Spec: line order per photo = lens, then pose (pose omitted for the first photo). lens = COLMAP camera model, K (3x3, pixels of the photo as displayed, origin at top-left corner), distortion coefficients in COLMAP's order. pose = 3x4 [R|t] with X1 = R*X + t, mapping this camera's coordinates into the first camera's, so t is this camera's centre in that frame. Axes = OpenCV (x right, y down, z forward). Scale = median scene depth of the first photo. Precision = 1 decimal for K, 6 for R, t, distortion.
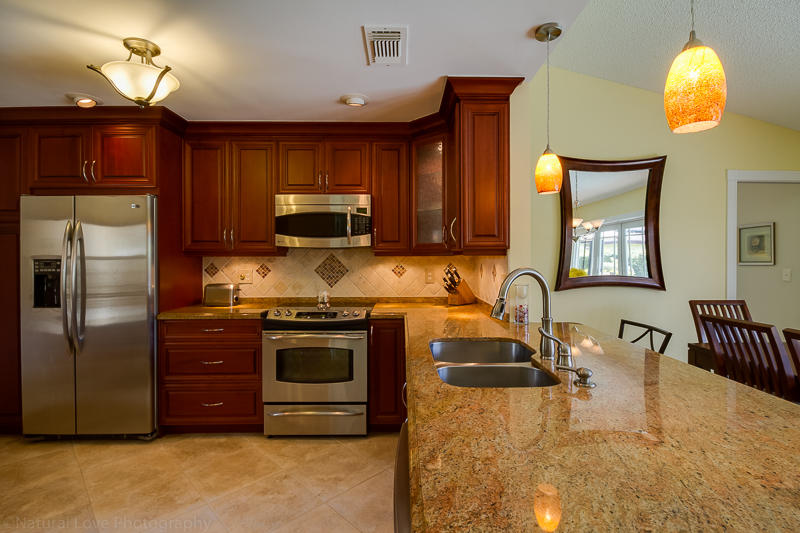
lens RADIAL K [[373.6, 0, 411.1], [0, 373.6, 267.2], [0, 0, 1]] dist [0.001266, -0.000084]
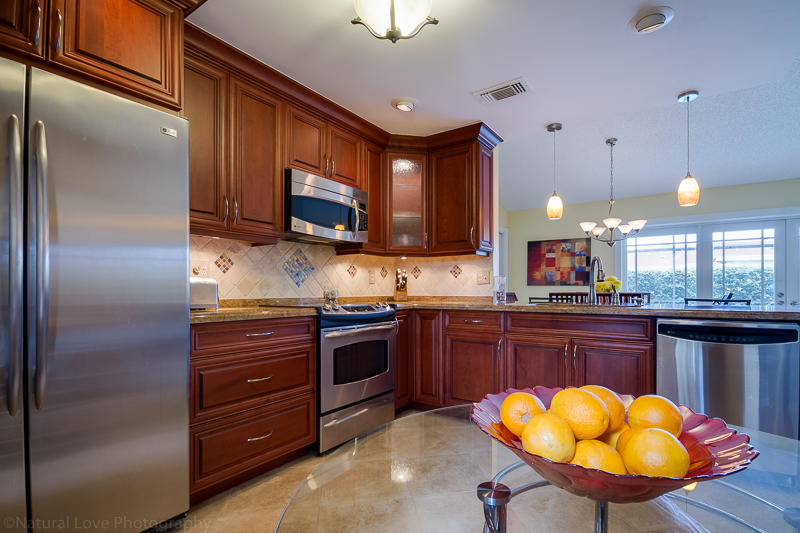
lens RADIAL K [[378.7, 0, 406.1], [0, 378.7, 292.0], [0, 0, 1]] dist [0.000040, 0.000209]
pose [[0.592930, -0.002282, 0.805251, -0.880934], [0.017327, 0.999801, -0.009924, 0.089868], [-0.805067, 0.019837, 0.592852, 0.304141]]
